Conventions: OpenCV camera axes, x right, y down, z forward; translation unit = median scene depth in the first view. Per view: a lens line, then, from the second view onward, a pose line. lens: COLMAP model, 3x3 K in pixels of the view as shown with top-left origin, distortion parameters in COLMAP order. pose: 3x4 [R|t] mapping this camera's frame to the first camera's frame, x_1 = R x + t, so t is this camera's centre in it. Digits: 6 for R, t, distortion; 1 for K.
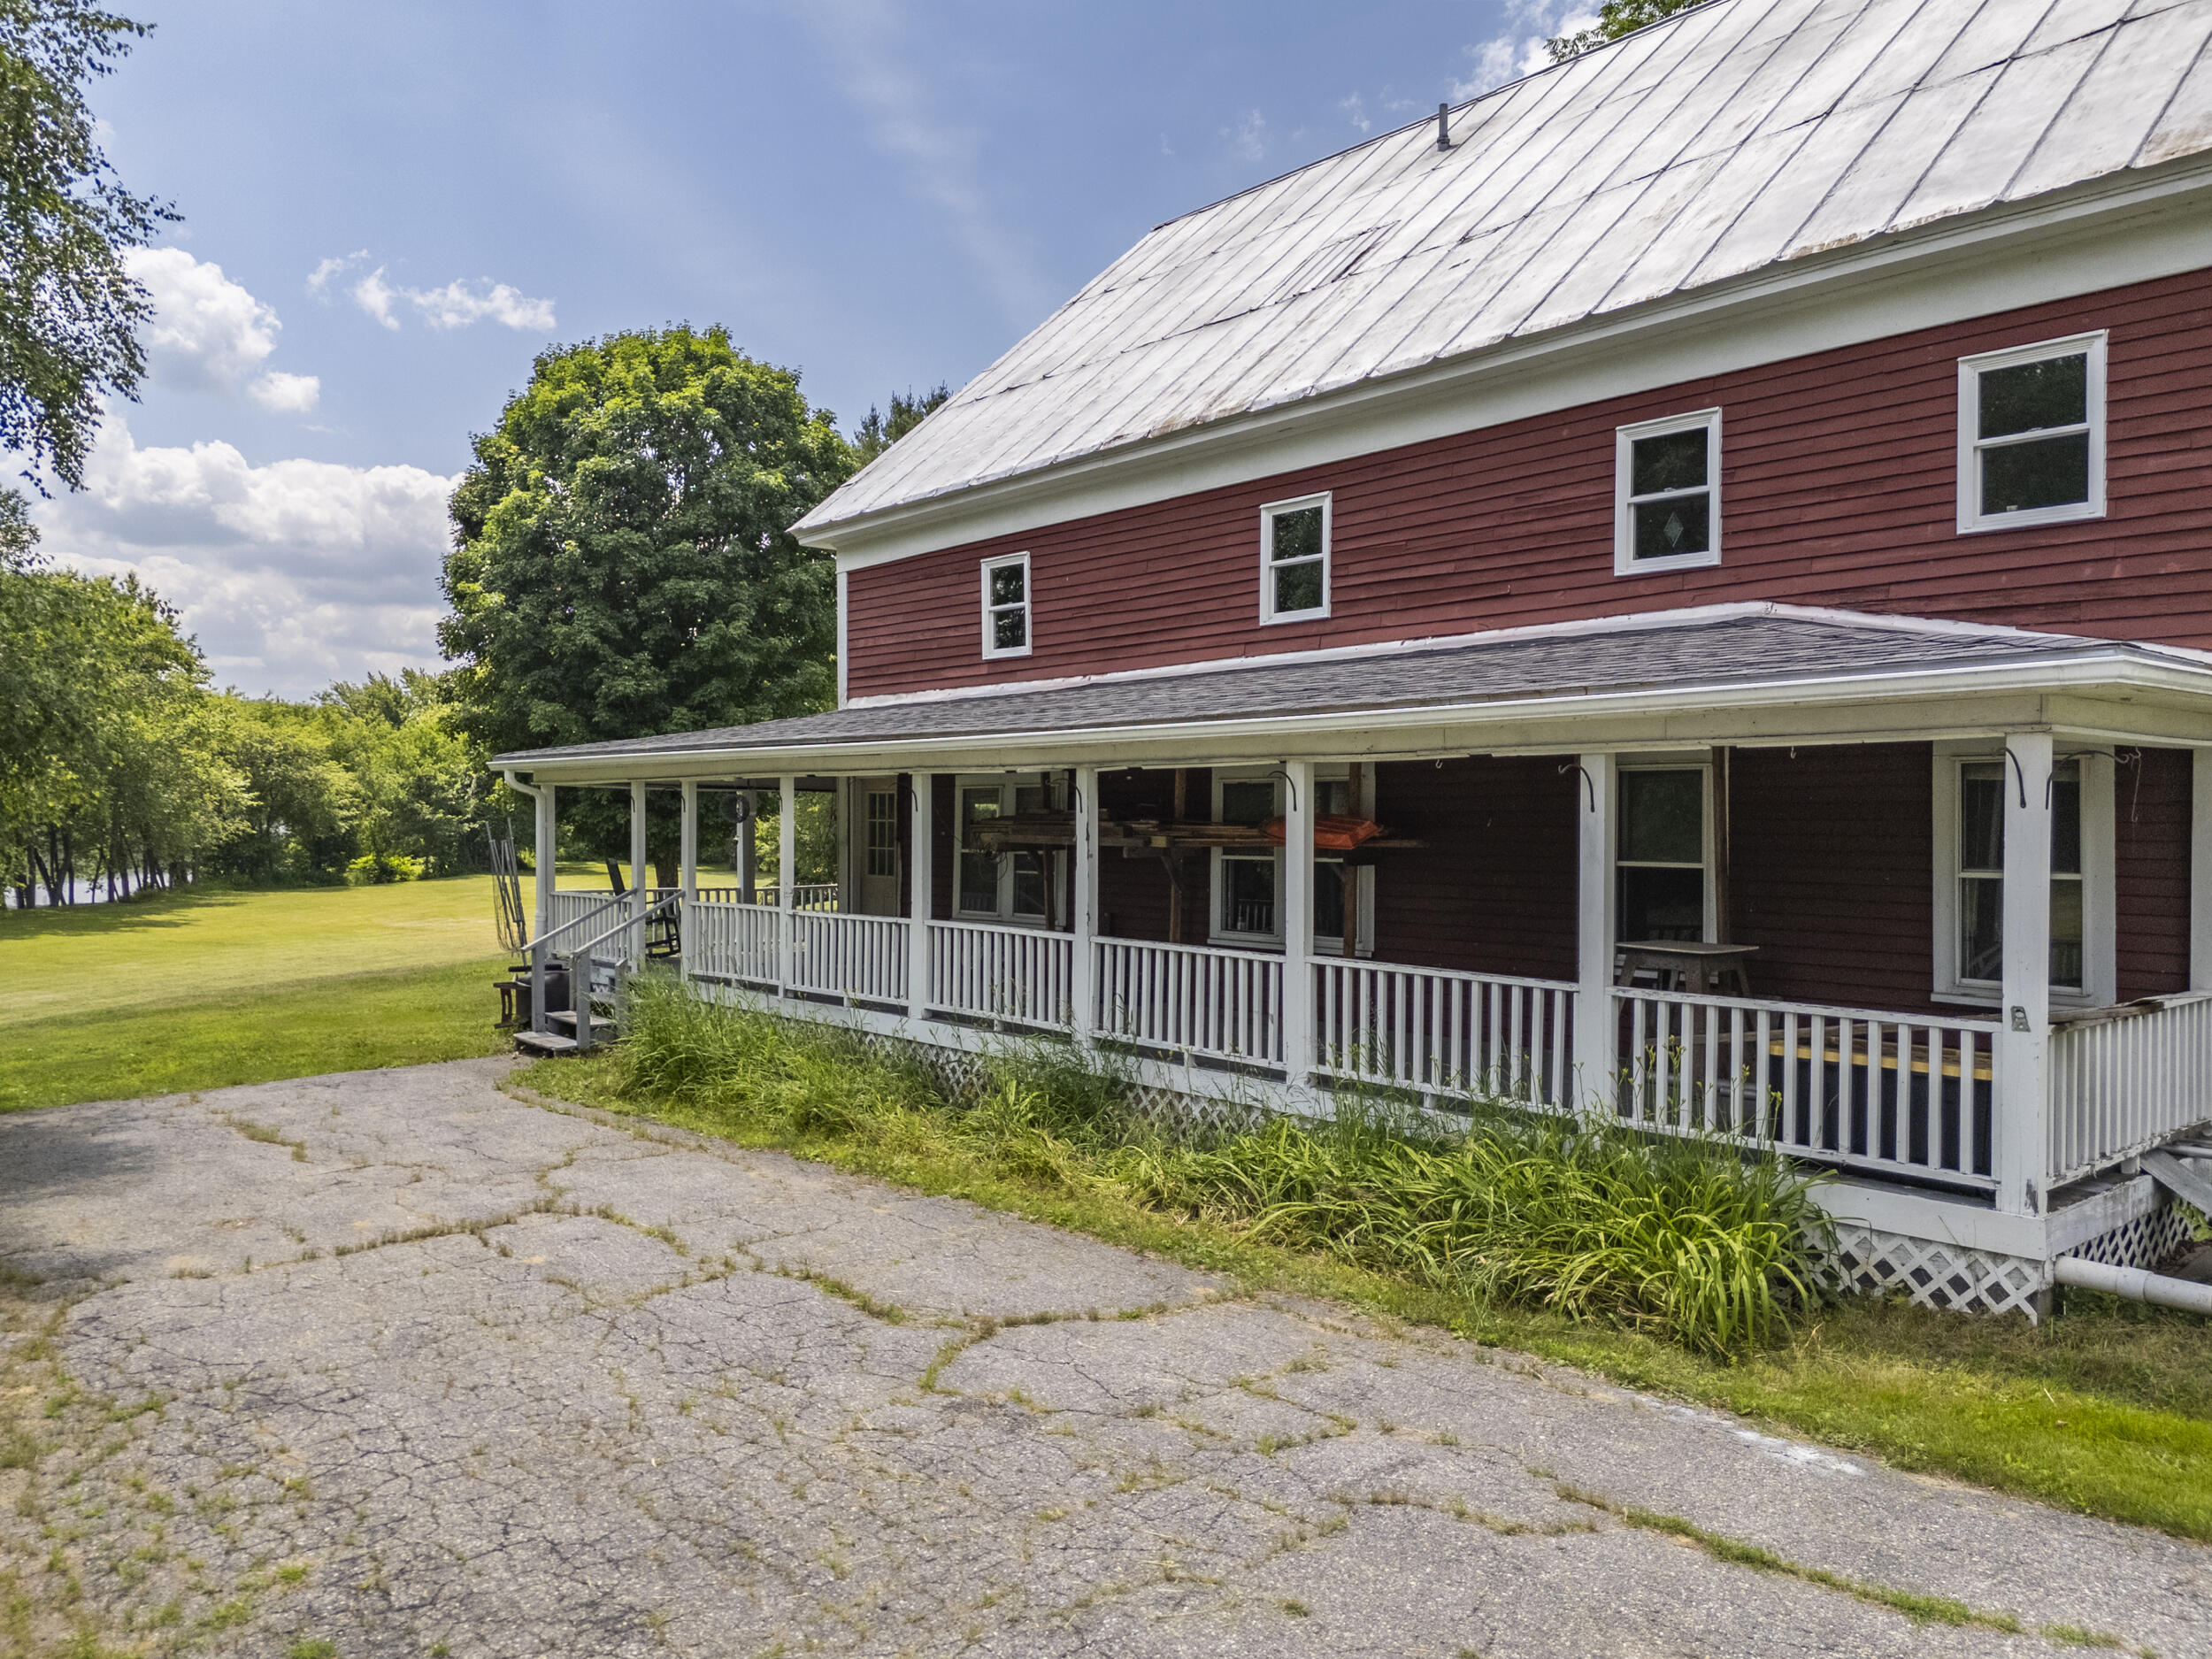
lens RADIAL K [[1609.7, 0, 1098.7], [0, 1609.7, 828.4], [0, 0, 1]] dist [0.052130, -0.036523]
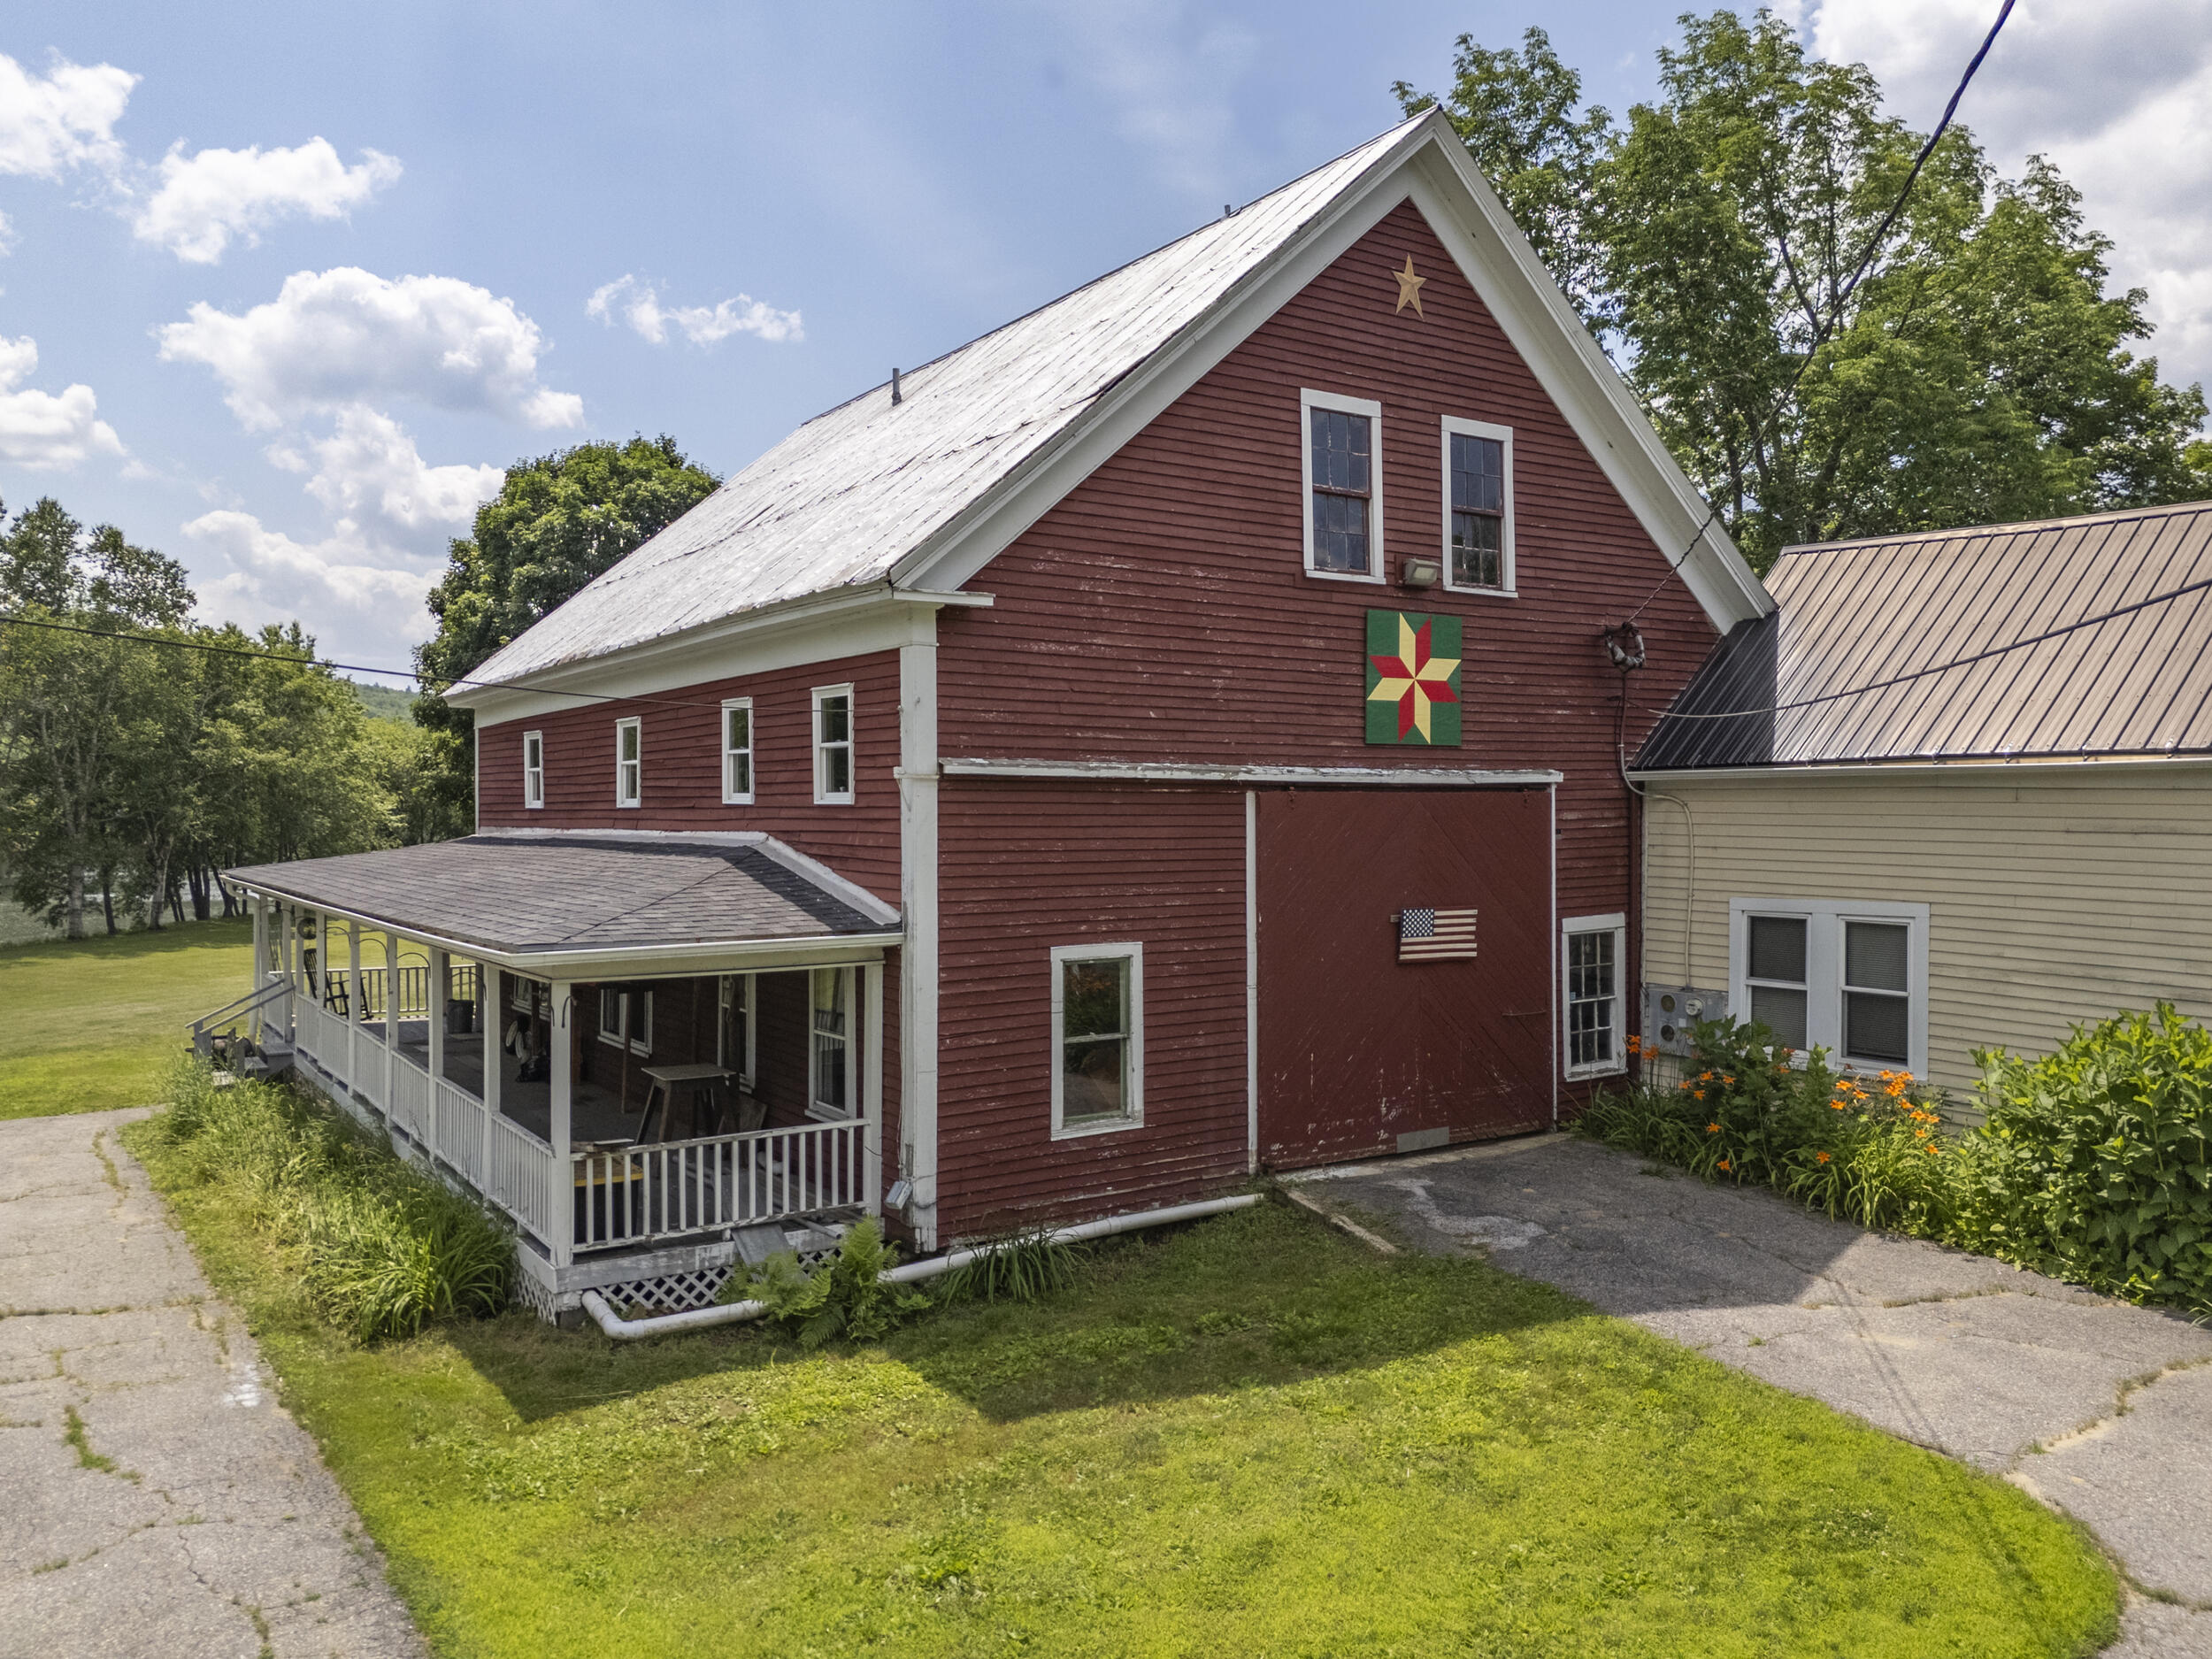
lens RADIAL K [[1609.7, 0, 1121.6], [0, 1609.7, 817.6], [0, 0, 1]] dist [0.052130, -0.036523]
pose [[0.992668, 0.000552, -0.120871, 0.753264], [-0.000888, 0.999996, -0.002722, -0.124654], [0.120869, 0.002809, 0.992665, -0.335161]]
